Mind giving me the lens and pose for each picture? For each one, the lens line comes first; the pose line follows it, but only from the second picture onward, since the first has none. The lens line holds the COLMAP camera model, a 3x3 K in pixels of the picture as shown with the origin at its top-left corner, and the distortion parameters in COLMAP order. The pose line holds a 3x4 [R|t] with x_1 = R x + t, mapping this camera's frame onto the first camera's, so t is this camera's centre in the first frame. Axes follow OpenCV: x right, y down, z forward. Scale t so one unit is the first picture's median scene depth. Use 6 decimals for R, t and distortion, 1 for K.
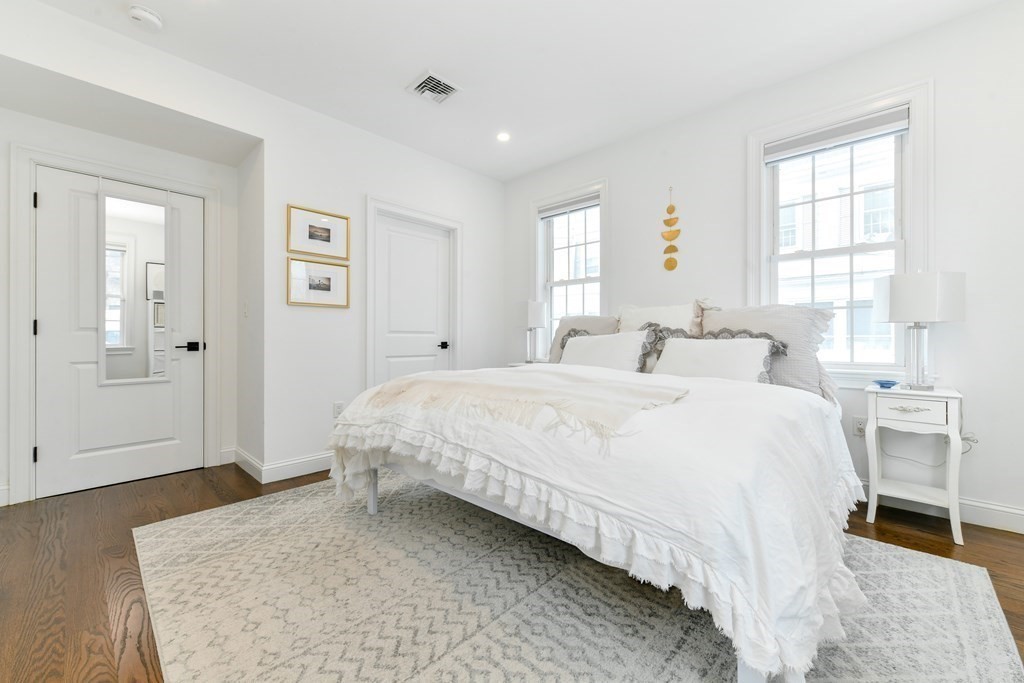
lens RADIAL K [[411.9, 0, 531.4], [0, 411.9, 335.6], [0, 0, 1]] dist [0.001667, -0.000014]
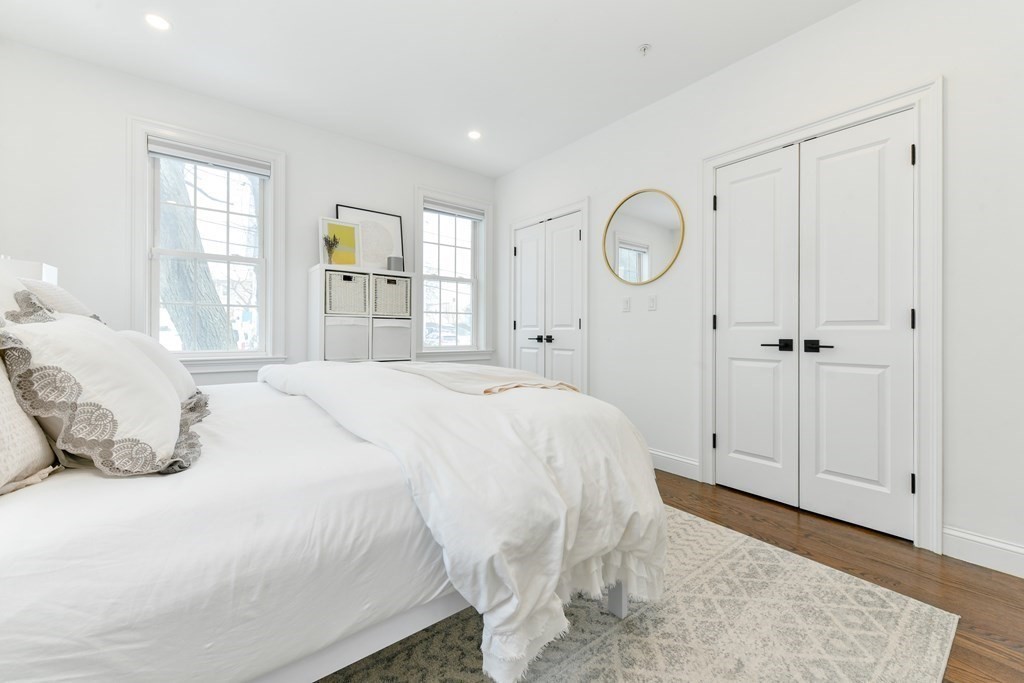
lens RADIAL K [[411.9, 0, 531.4], [0, 411.9, 335.6], [0, 0, 1]] dist [0.001667, -0.000014]
pose [[-0.988817, -0.004143, 0.149079, -0.396554], [-0.003694, 0.999988, 0.003291, 0.011393], [-0.149090, 0.002704, -0.988820, 1.860086]]
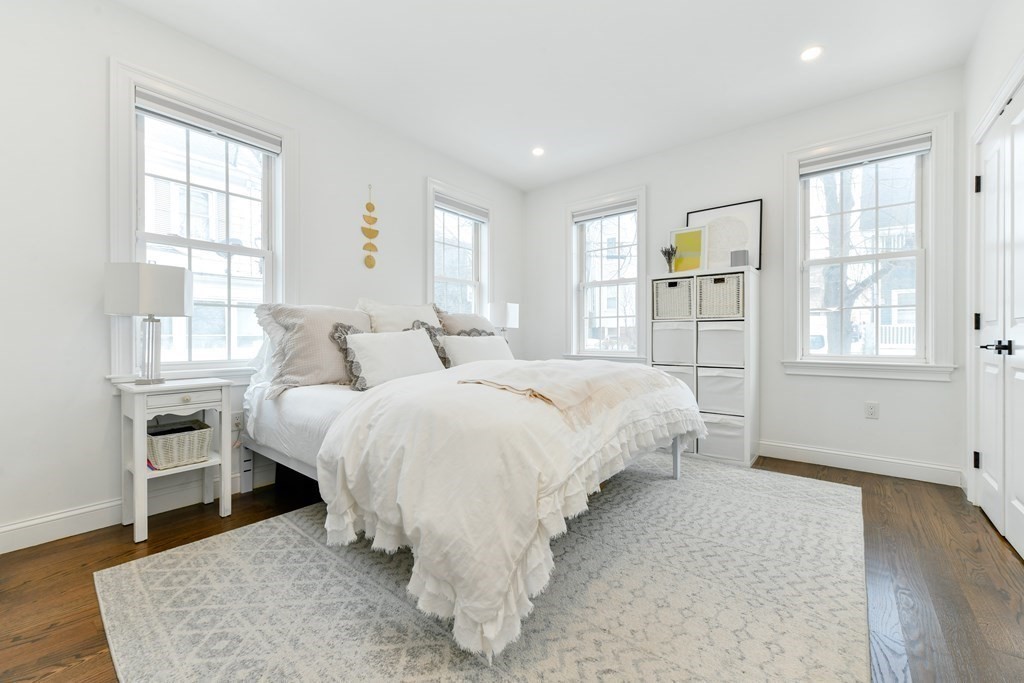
lens RADIAL K [[406.7, 0, 512.0], [0, 406.7, 341.5], [0, 0, 1]] dist [-0.002300, -0.000174]
pose [[-0.051278, -0.012049, 0.998612, -1.066647], [-0.002680, 0.999925, 0.011927, 0.010993], [-0.998681, -0.002065, -0.051306, 1.127408]]
